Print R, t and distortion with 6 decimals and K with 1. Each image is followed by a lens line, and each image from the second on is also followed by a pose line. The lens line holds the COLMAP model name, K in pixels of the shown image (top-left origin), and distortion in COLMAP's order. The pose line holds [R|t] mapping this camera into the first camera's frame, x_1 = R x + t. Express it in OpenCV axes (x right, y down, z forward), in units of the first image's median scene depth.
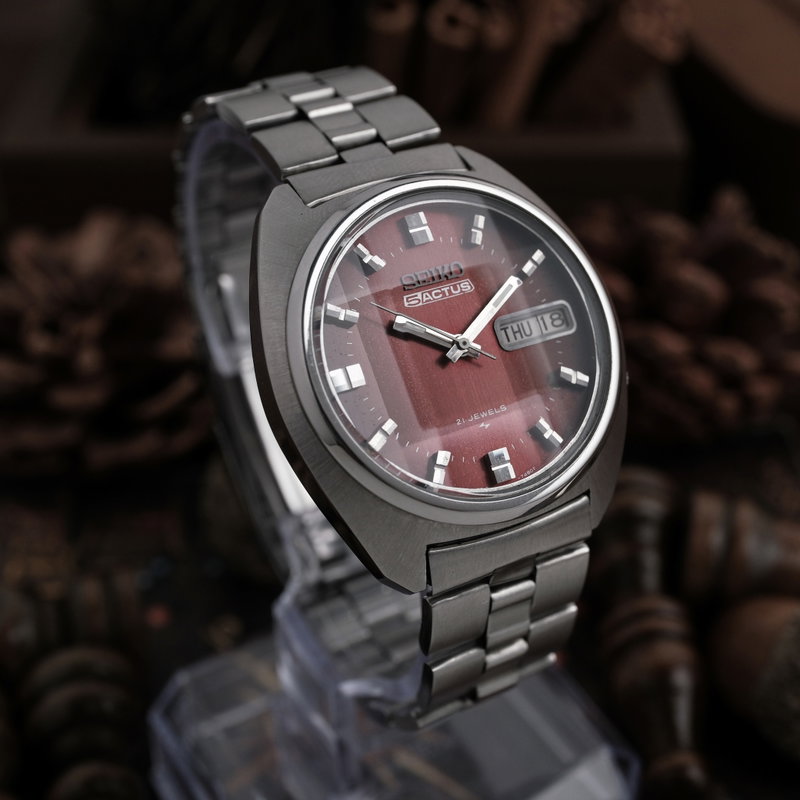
lens RADIAL K [[1557.6, 0, 400.0], [0, 1557.6, 400.0], [0, 0, 1]] dist [0.214773, 0.018514]
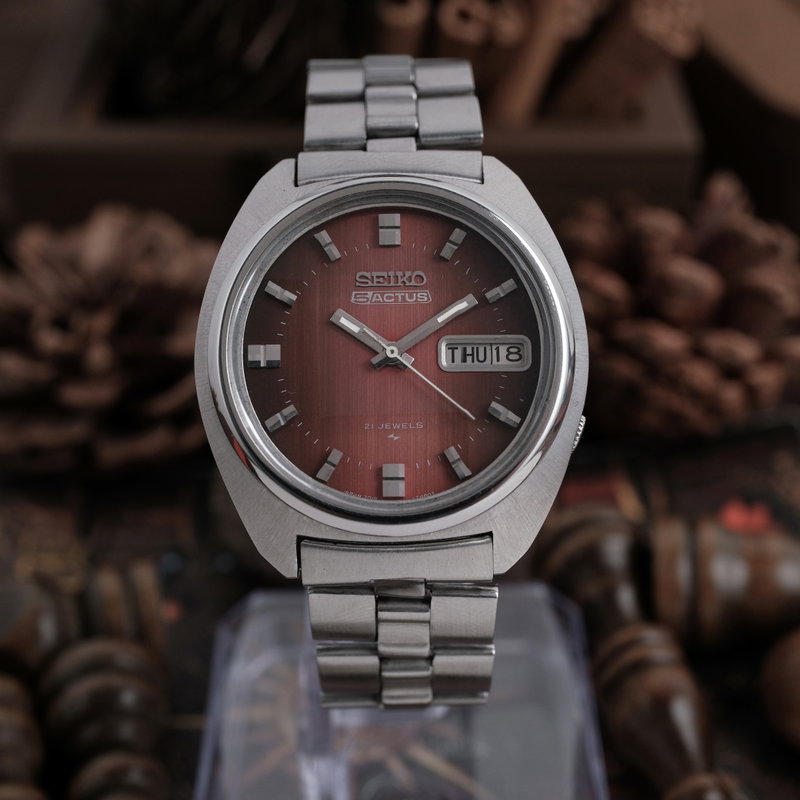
lens RADIAL K [[1557.6, 0, 400.0], [0, 1557.6, 400.0], [0, 0, 1]] dist [0.214773, 0.018514]
pose [[0.892682, 0.259776, -0.368287, 0.409405], [-0.249251, 0.965389, 0.076797, -0.082234], [0.375491, 0.023241, 0.926535, 0.083303]]
